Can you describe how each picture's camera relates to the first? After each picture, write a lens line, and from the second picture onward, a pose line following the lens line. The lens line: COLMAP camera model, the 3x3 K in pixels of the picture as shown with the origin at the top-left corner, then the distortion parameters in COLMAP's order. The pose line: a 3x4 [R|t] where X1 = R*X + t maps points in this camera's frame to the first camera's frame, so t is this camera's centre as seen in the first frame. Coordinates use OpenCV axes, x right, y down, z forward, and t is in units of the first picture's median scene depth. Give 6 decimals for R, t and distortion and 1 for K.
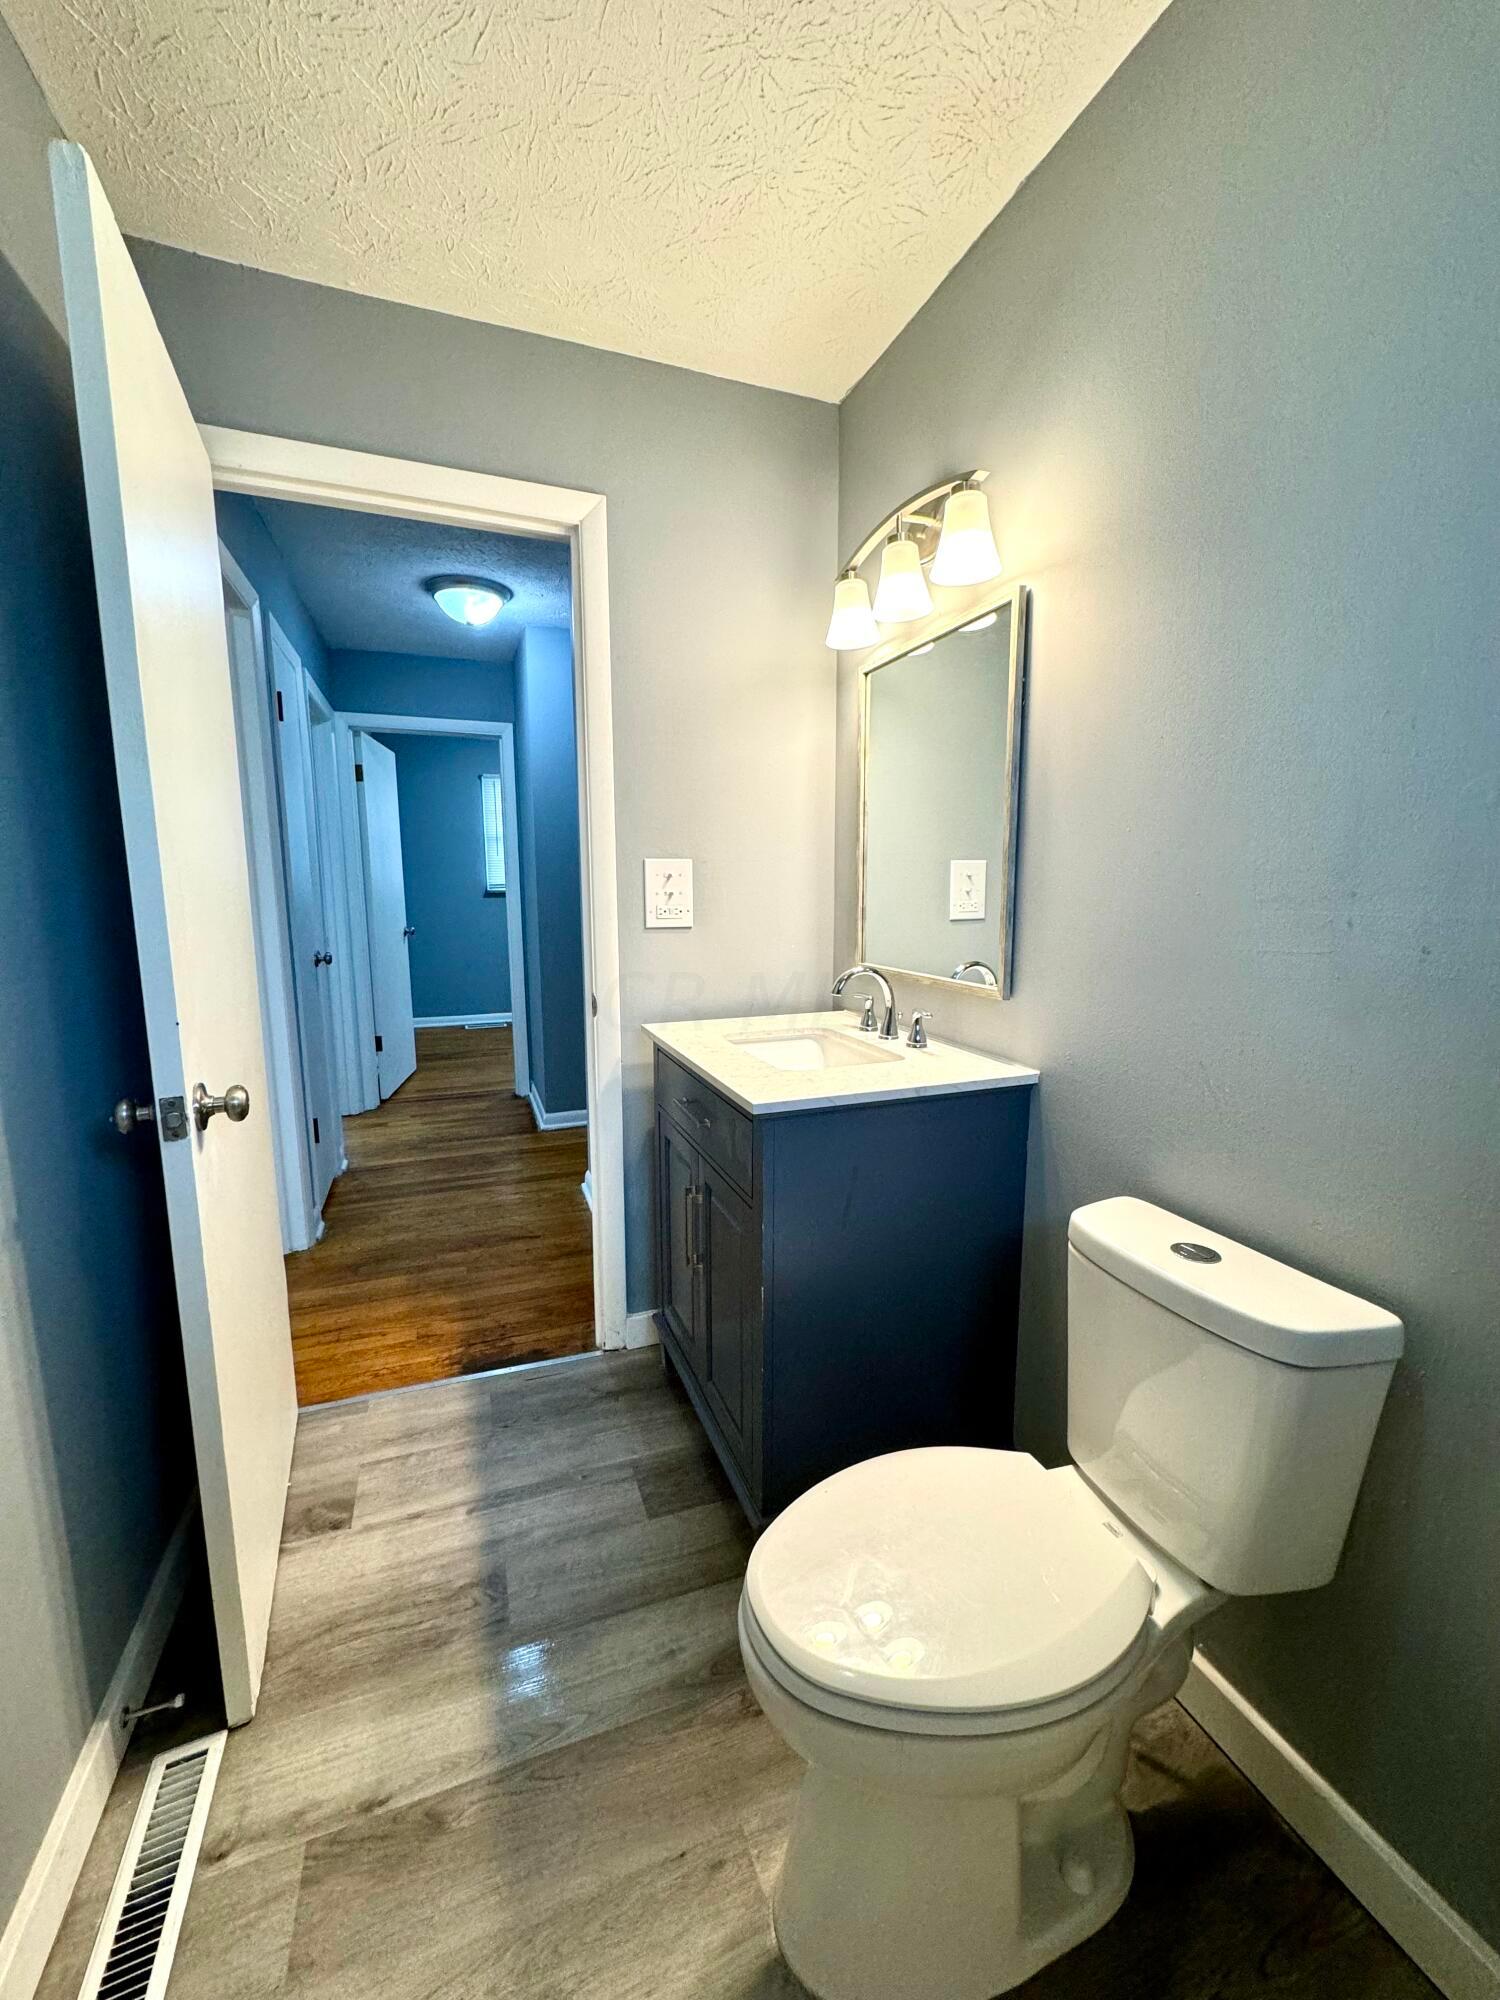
lens RADIAL K [[796.2, 0, 763.0], [0, 796.2, 1006.7], [0, 0, 1]] dist [0.001251, -0.000164]
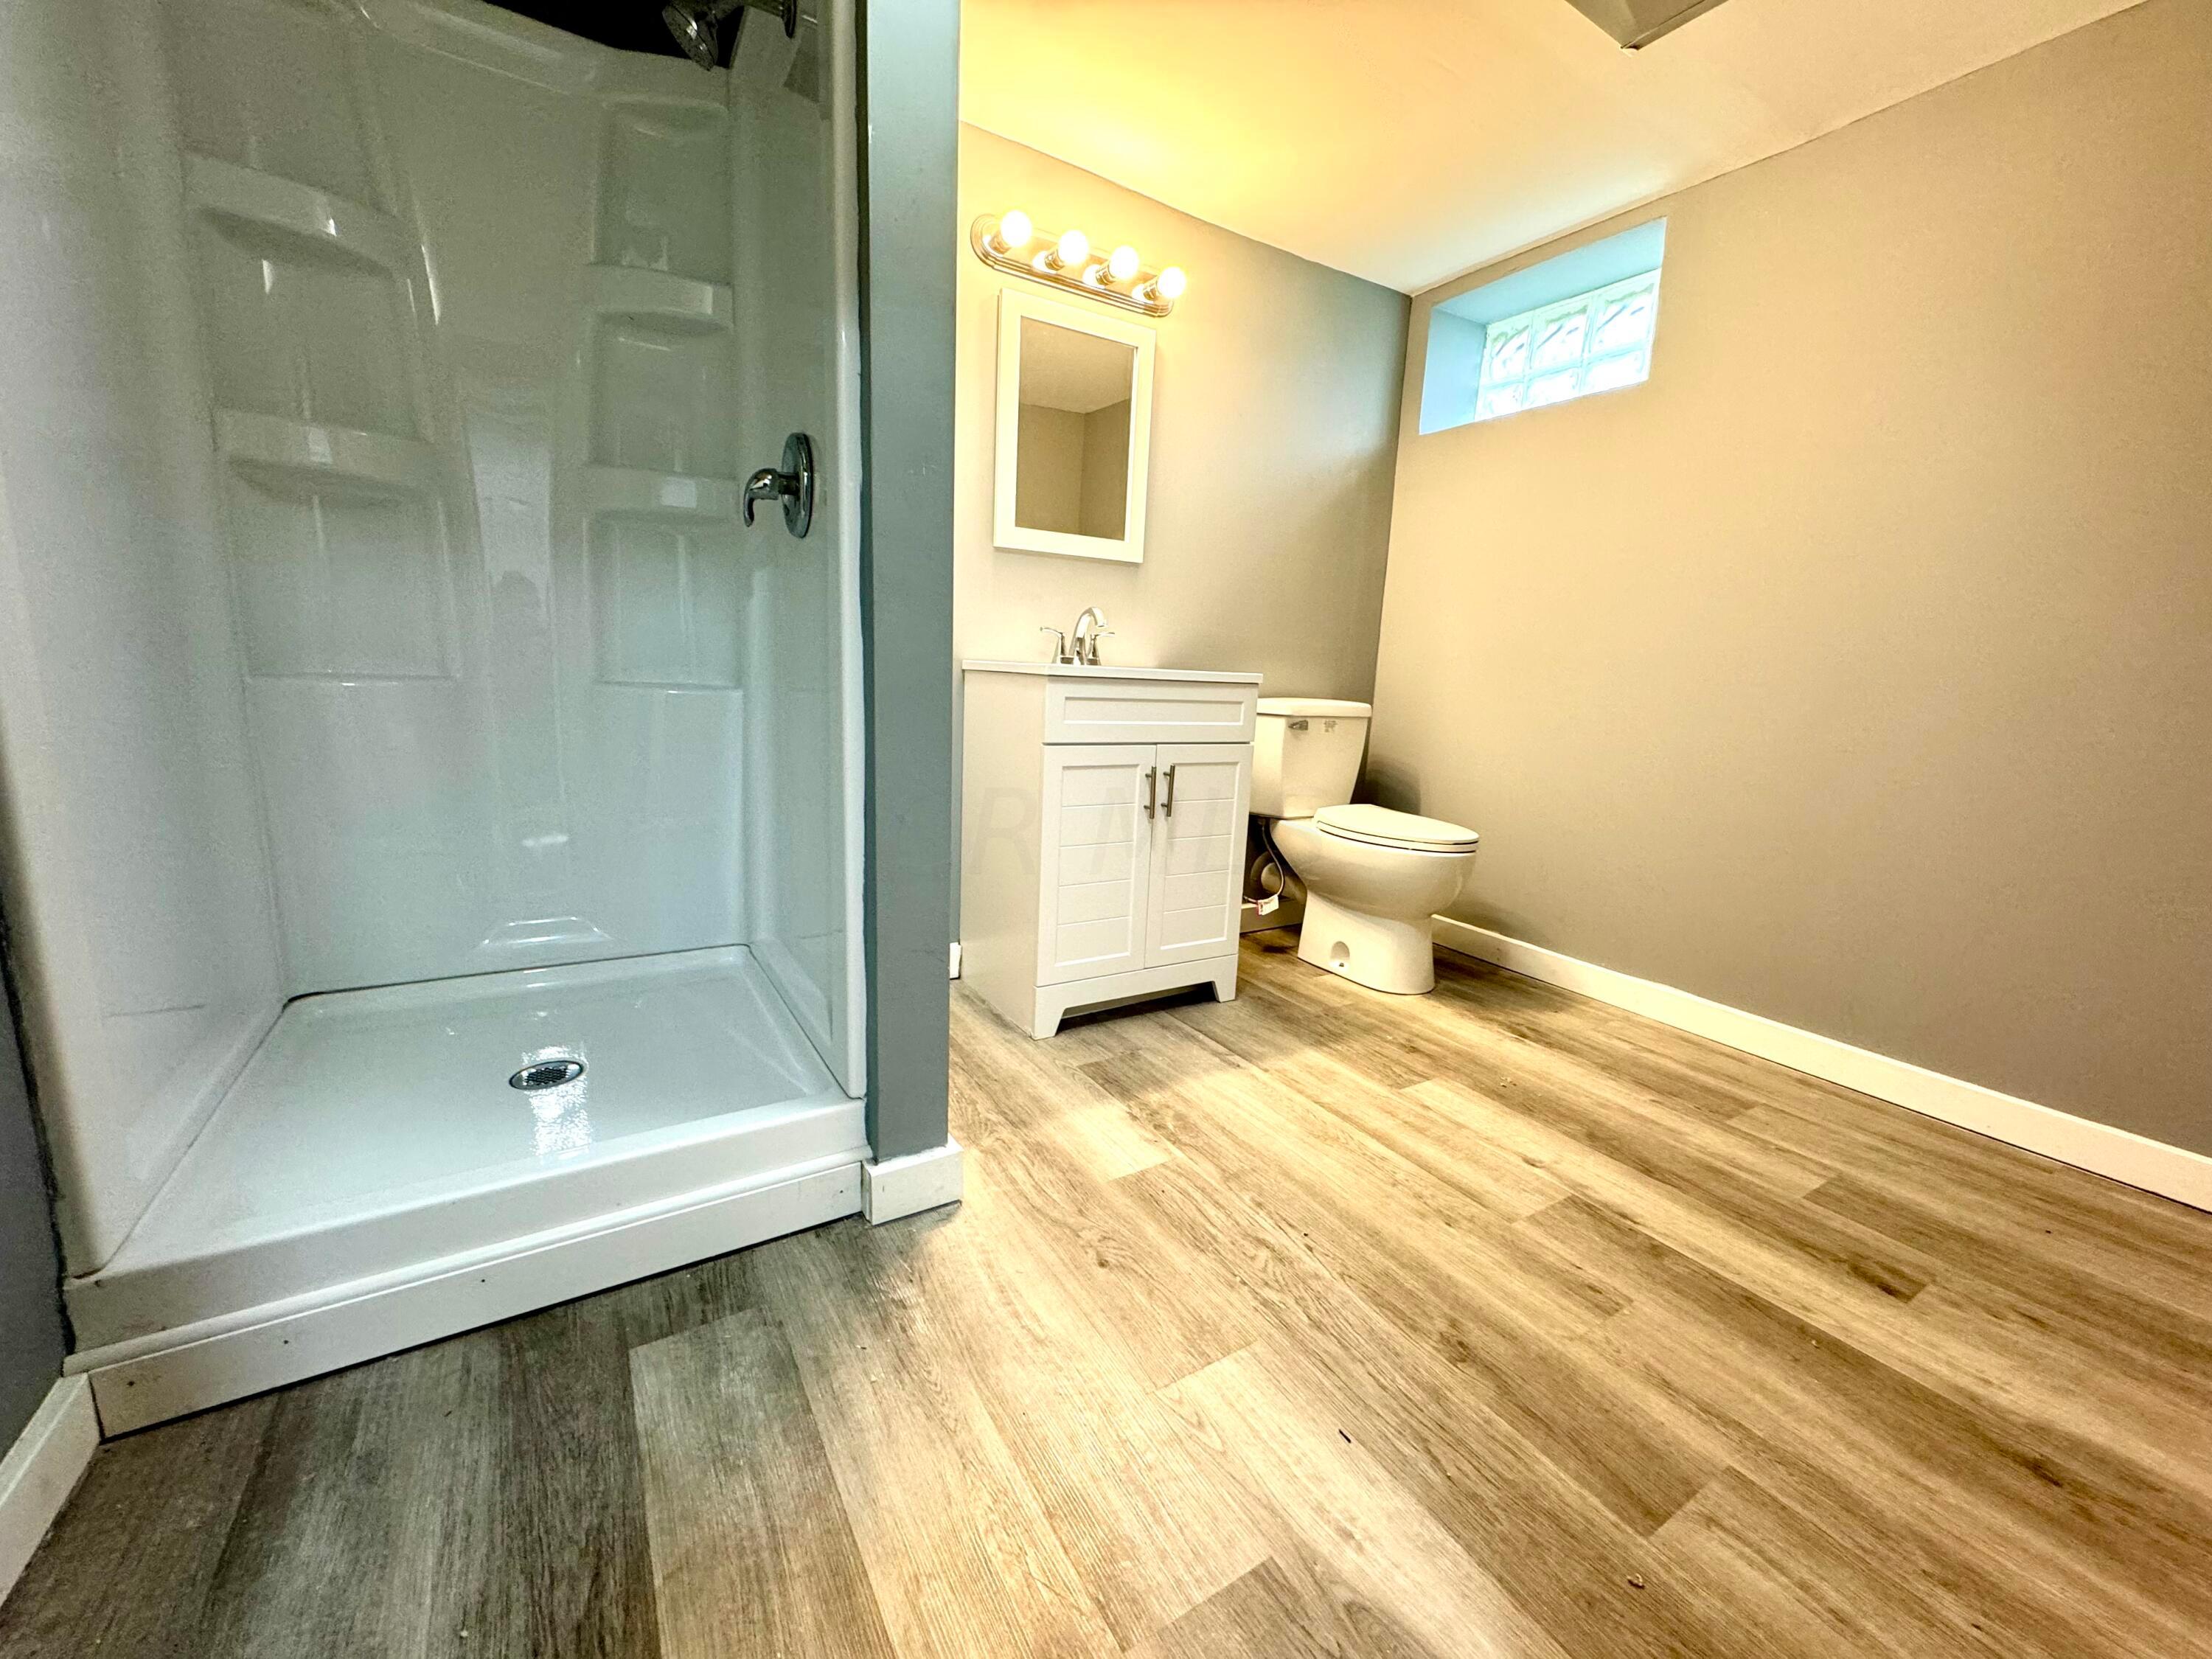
lens RADIAL K [[880.6, 0, 1117.7], [0, 880.6, 824.7], [0, 0, 1]] dist [0.001251, -0.000164]
pose [[0.201624, 0.198147, -0.959211, 0.424109], [-0.192461, 0.968246, 0.159559, 0.178687], [0.960368, 0.152440, 0.233357, 0.574803]]
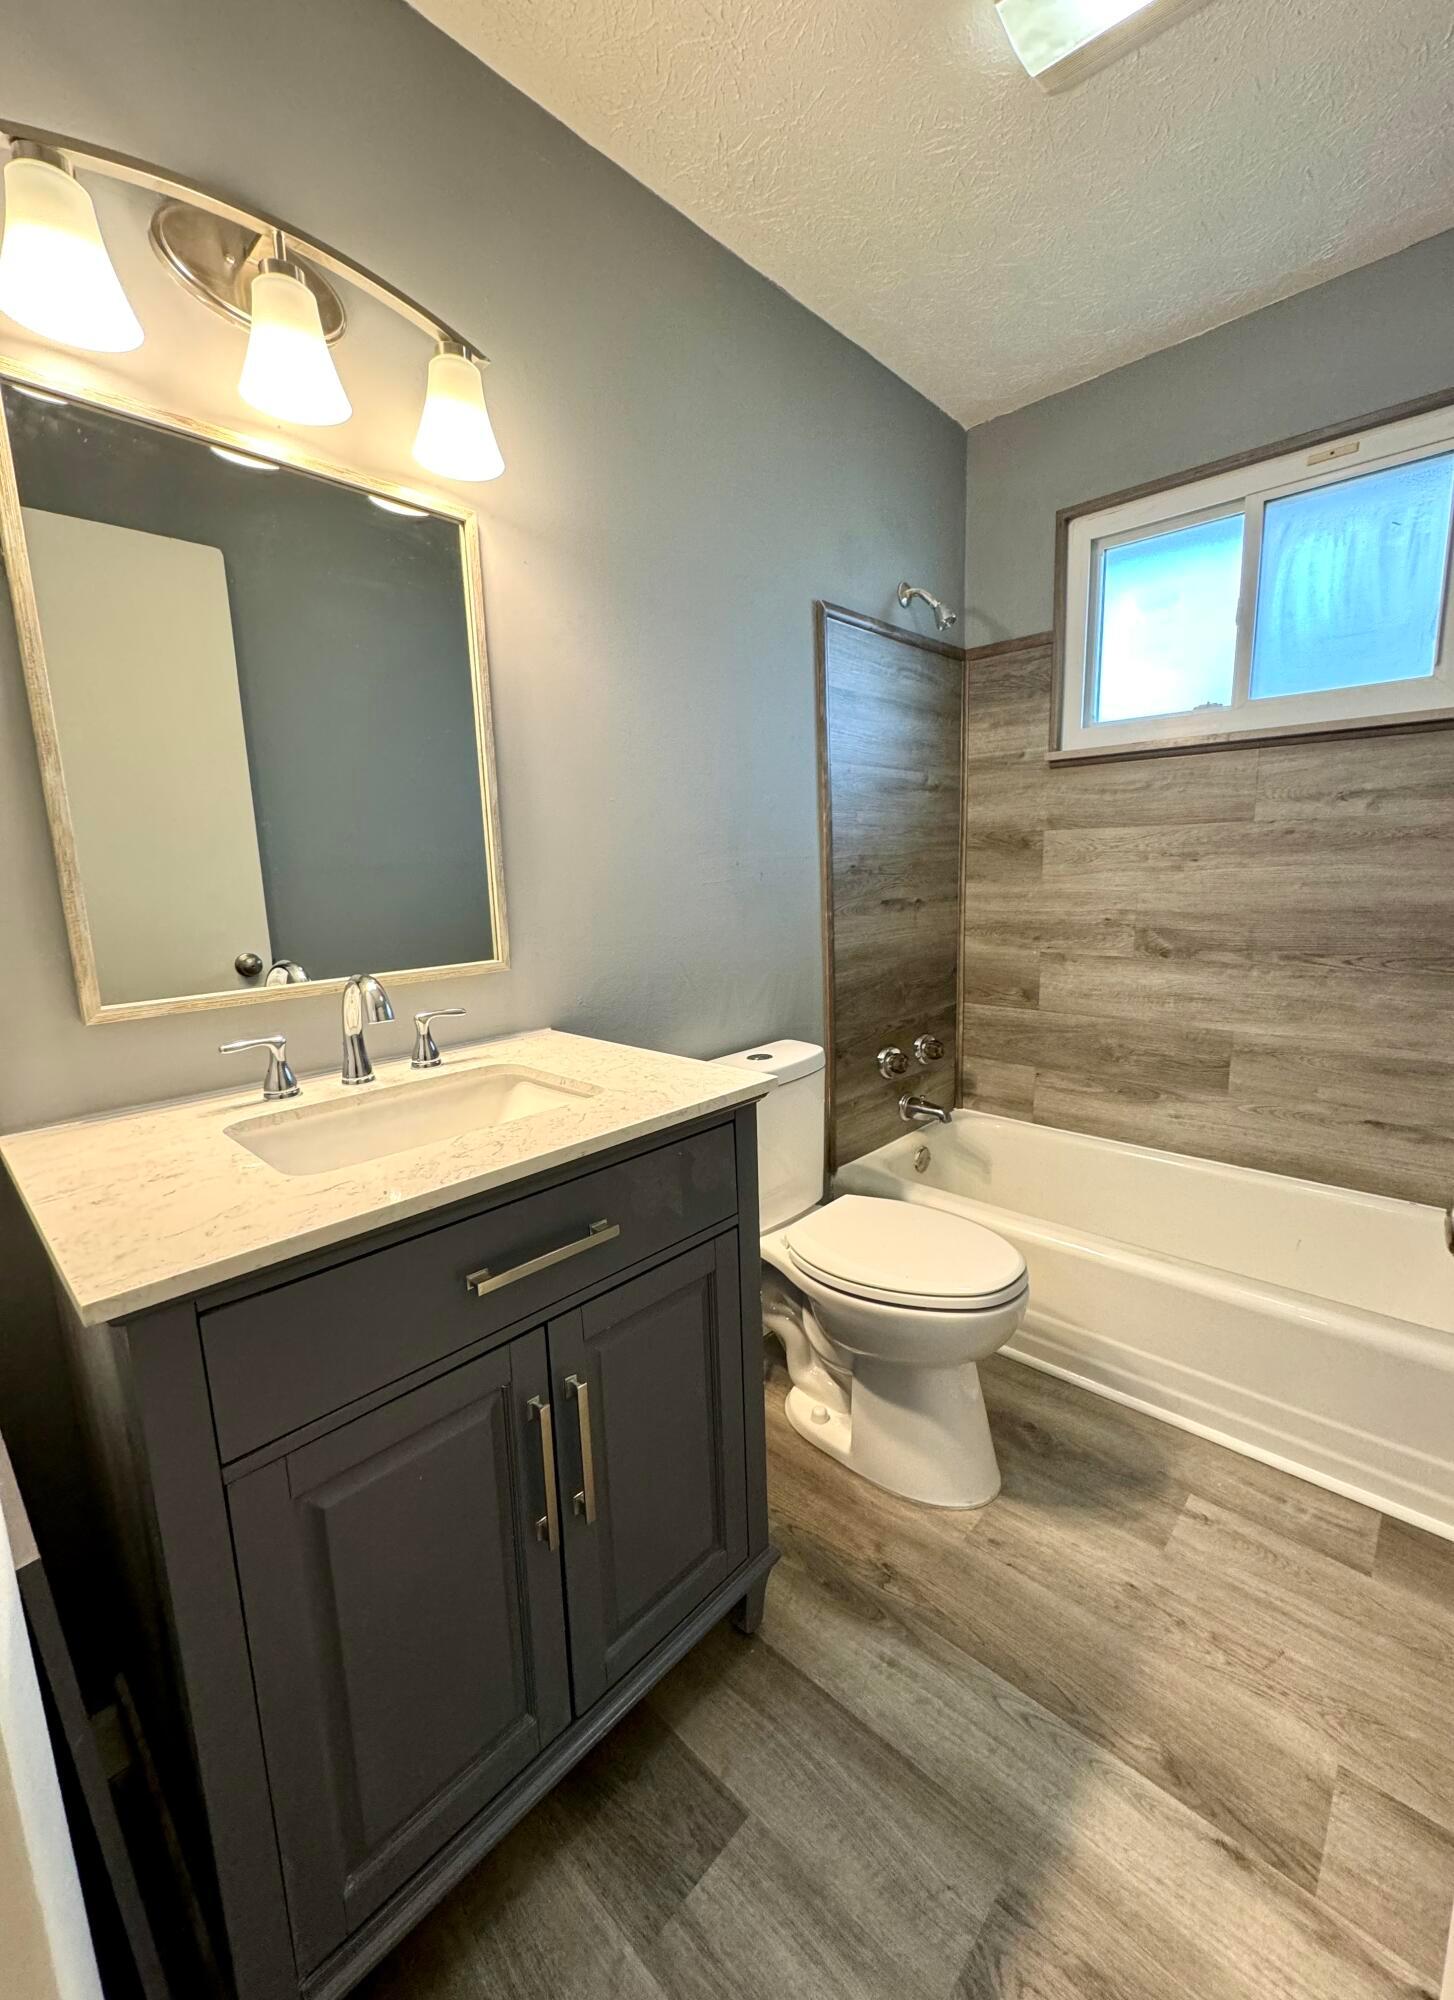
lens RADIAL K [[817.6, 0, 736.3], [0, 817.6, 999.2], [0, 0, 1]] dist [0.000644, 0.000207]
pose [[-0.437341, -0.136512, 0.888874, -0.781148], [0.161526, 0.960413, 0.226973, -0.170545], [-0.884671, 0.242841, -0.397978, 1.366174]]
